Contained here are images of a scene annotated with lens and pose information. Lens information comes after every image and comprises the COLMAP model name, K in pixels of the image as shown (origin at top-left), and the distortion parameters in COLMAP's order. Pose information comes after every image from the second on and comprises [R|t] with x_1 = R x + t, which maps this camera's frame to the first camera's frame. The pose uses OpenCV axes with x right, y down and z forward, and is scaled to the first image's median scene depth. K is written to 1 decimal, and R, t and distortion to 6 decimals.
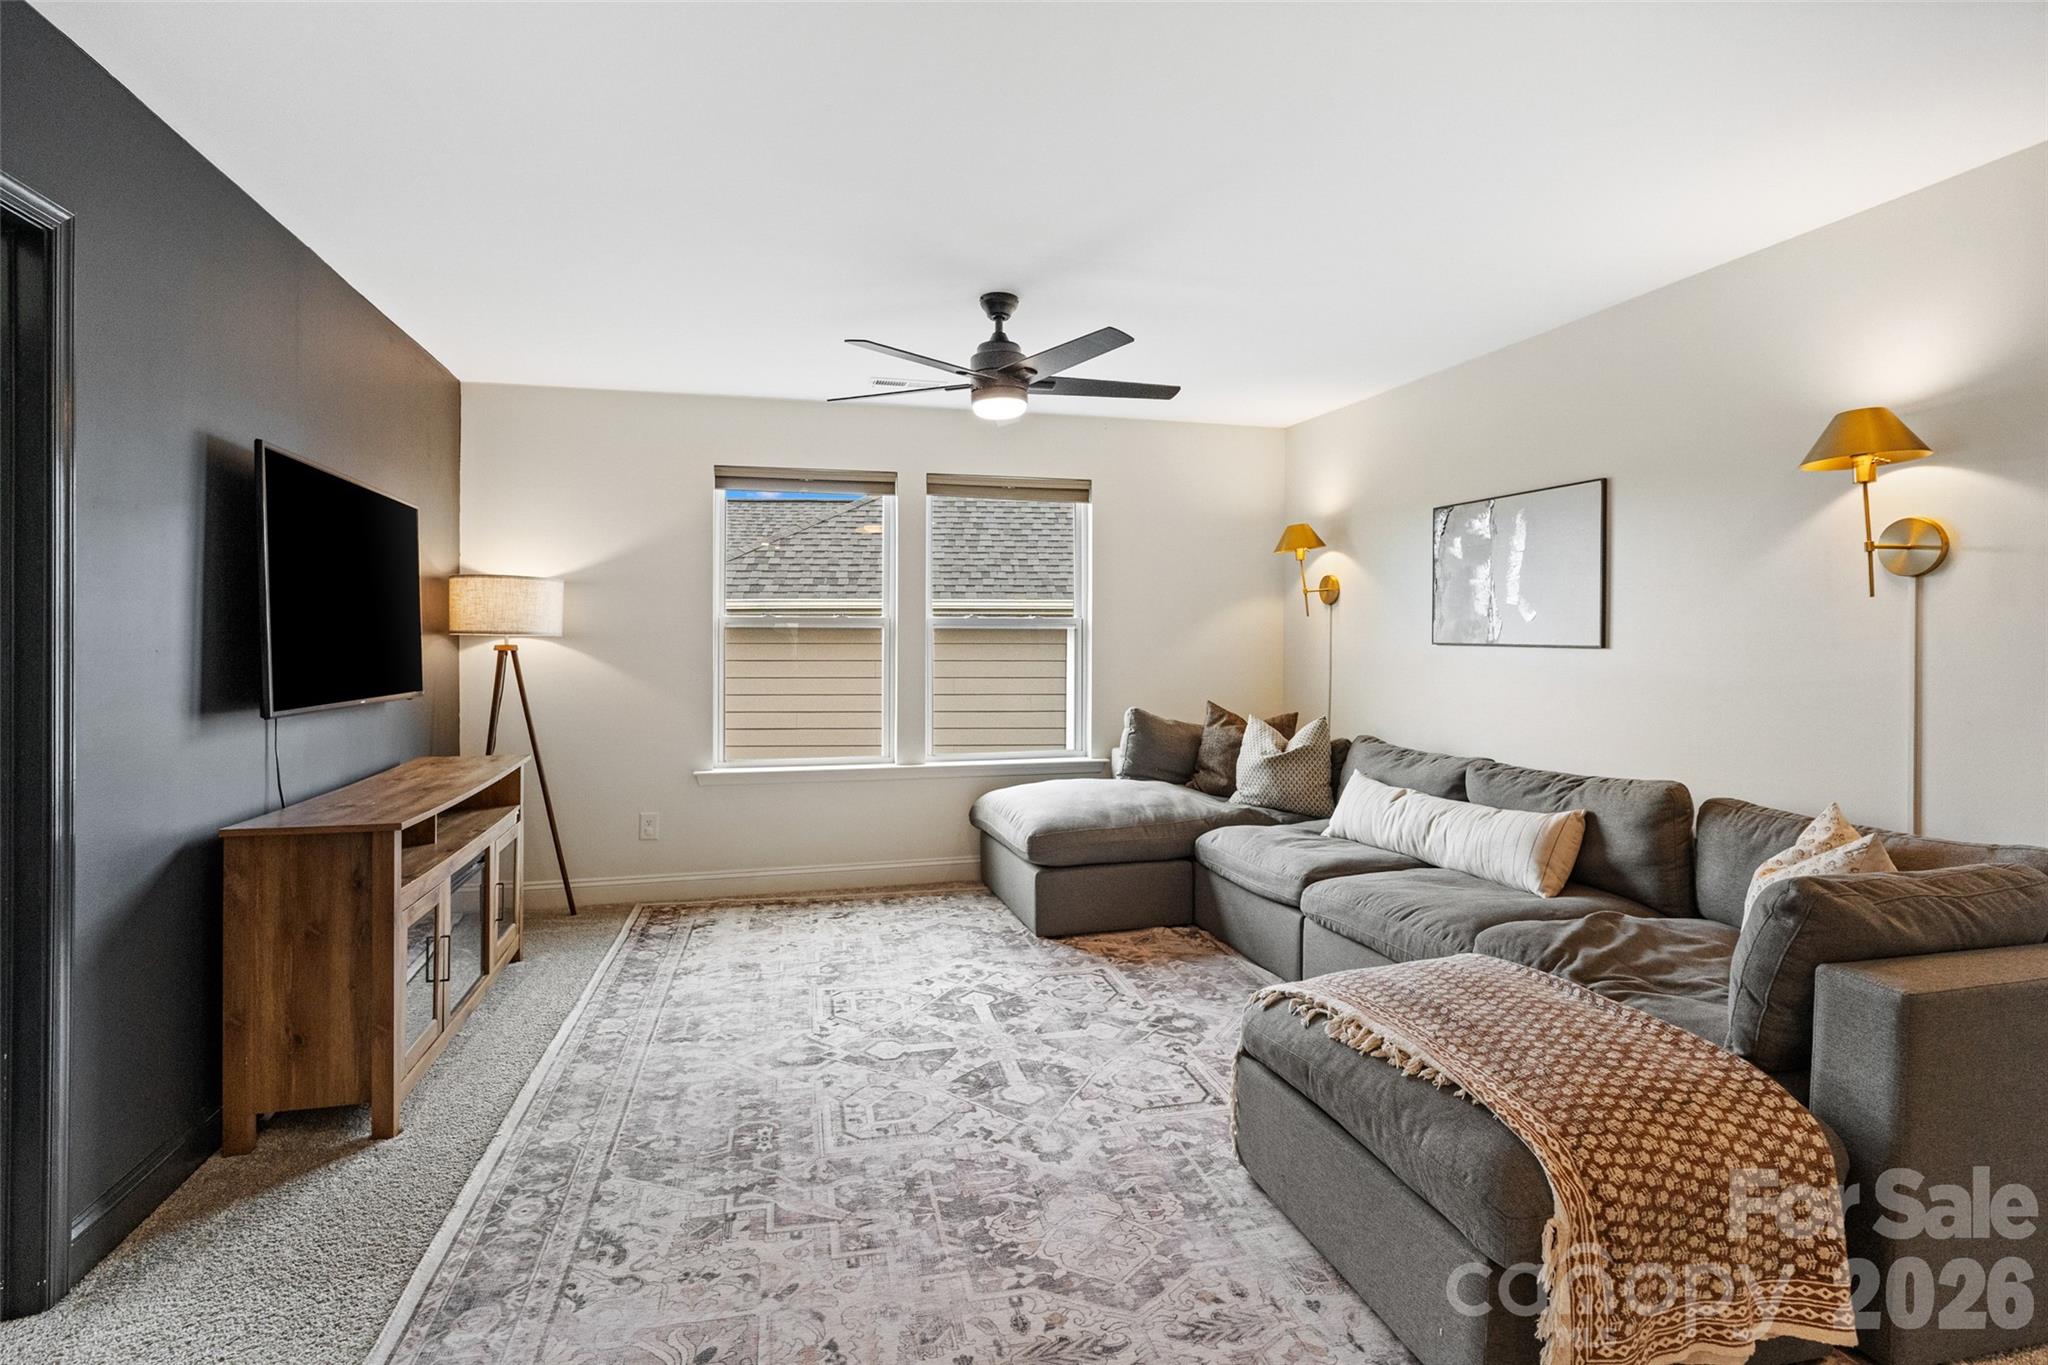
lens RADIAL K [[984.4, 0, 1022.3], [0, 984.4, 629.7], [0, 0, 1]] dist [-0.001020, 0.010724]
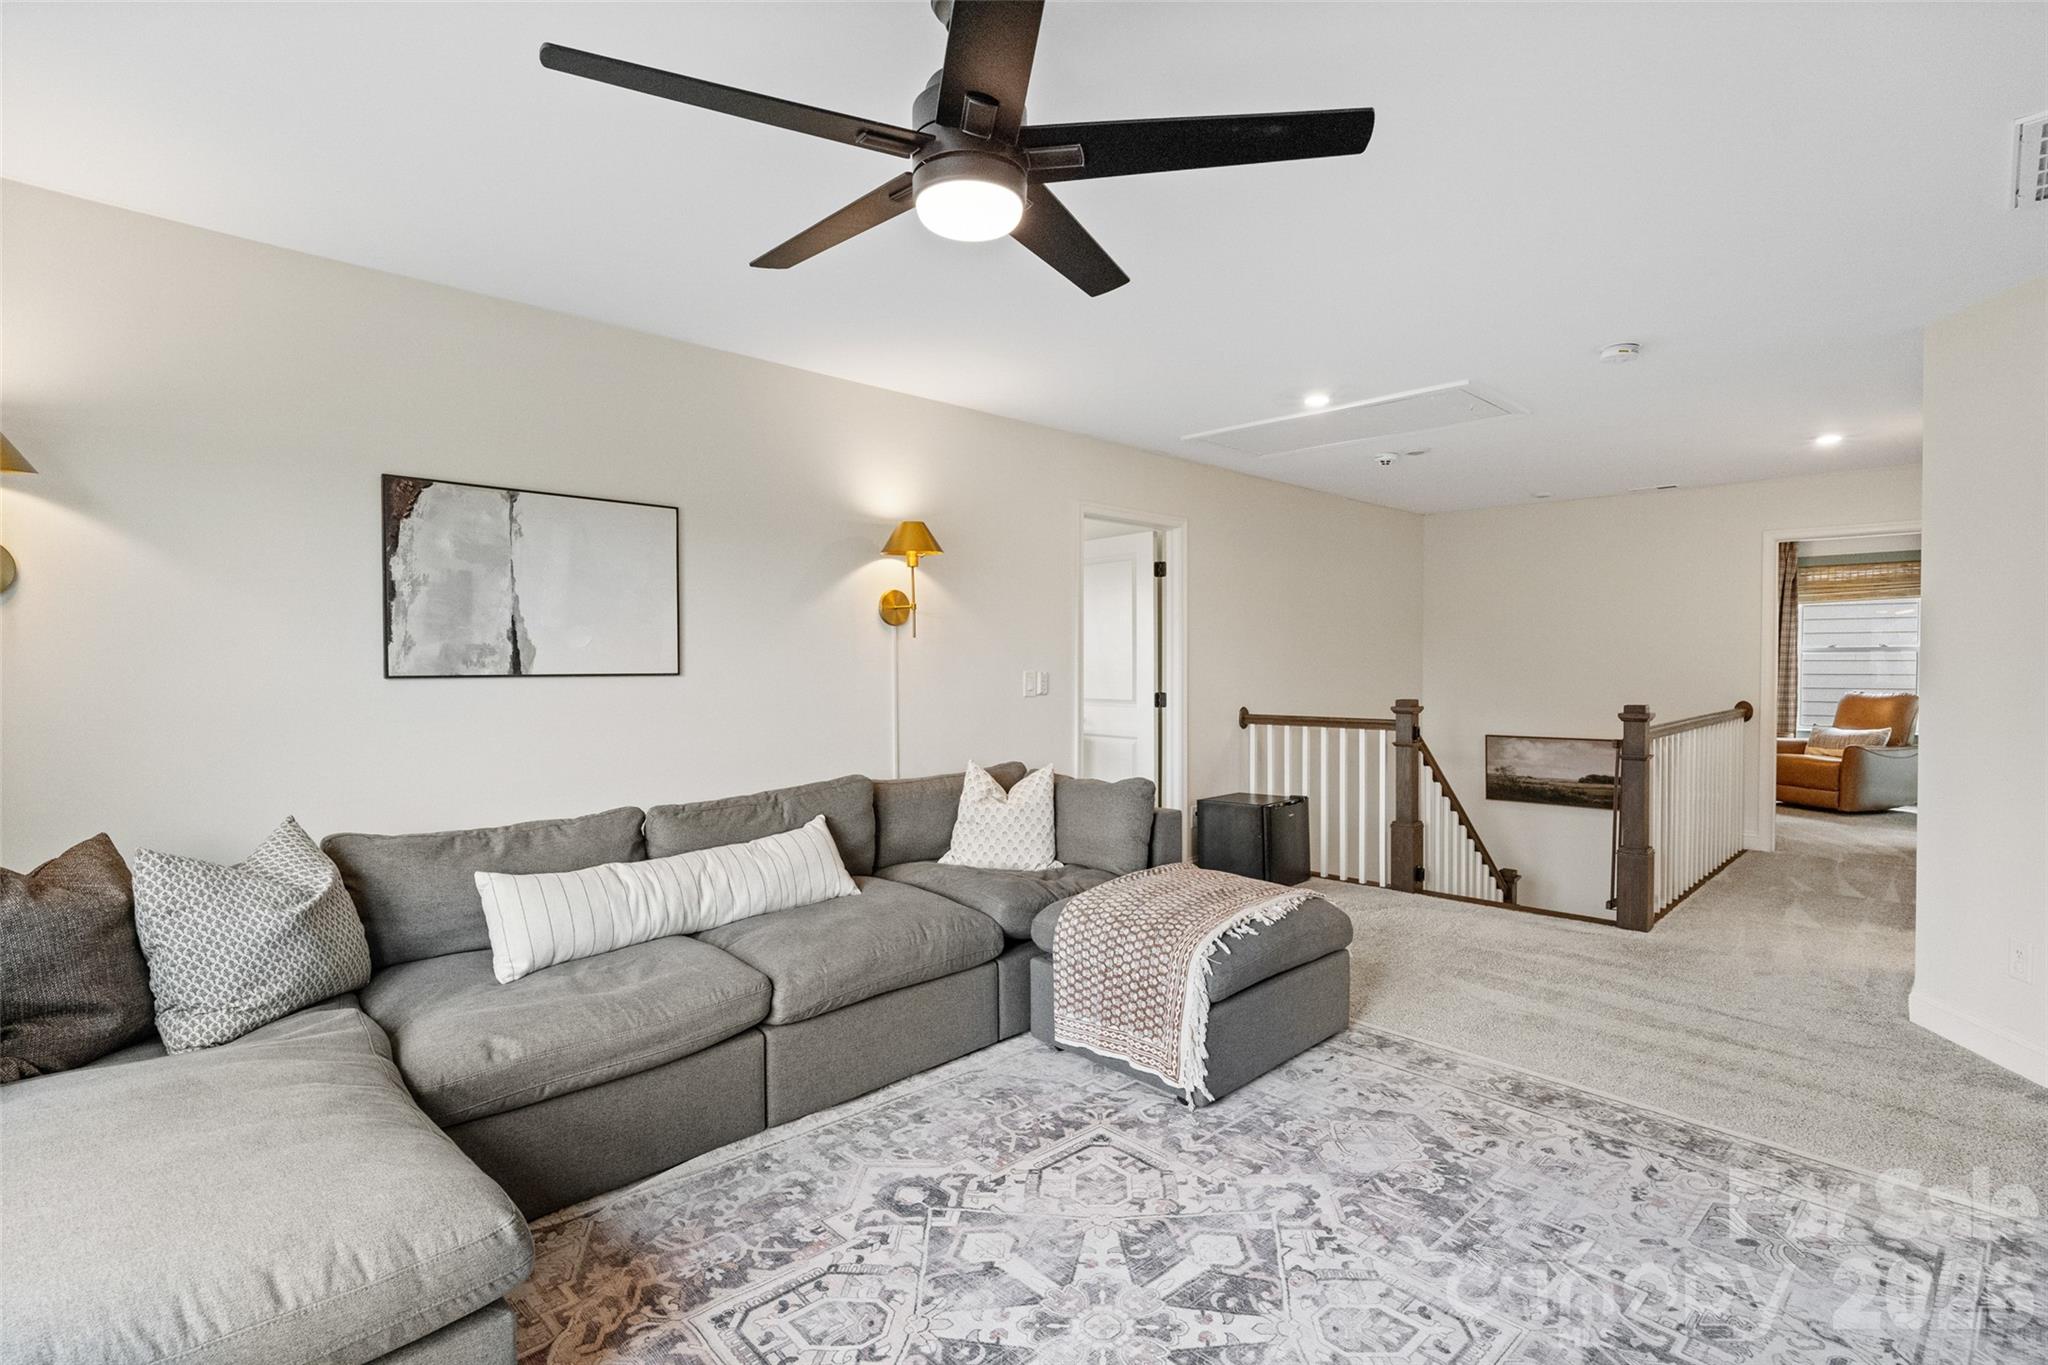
lens RADIAL K [[973.3, 0, 1020.1], [0, 973.3, 666.6], [0, 0, 1]] dist [-0.019462, 0.011195]
pose [[-0.485444, -0.003563, 0.874260, -0.552278], [0.000315, 0.999991, 0.004251, 0.006626], [-0.874268, 0.002339, -0.485439, 1.410663]]
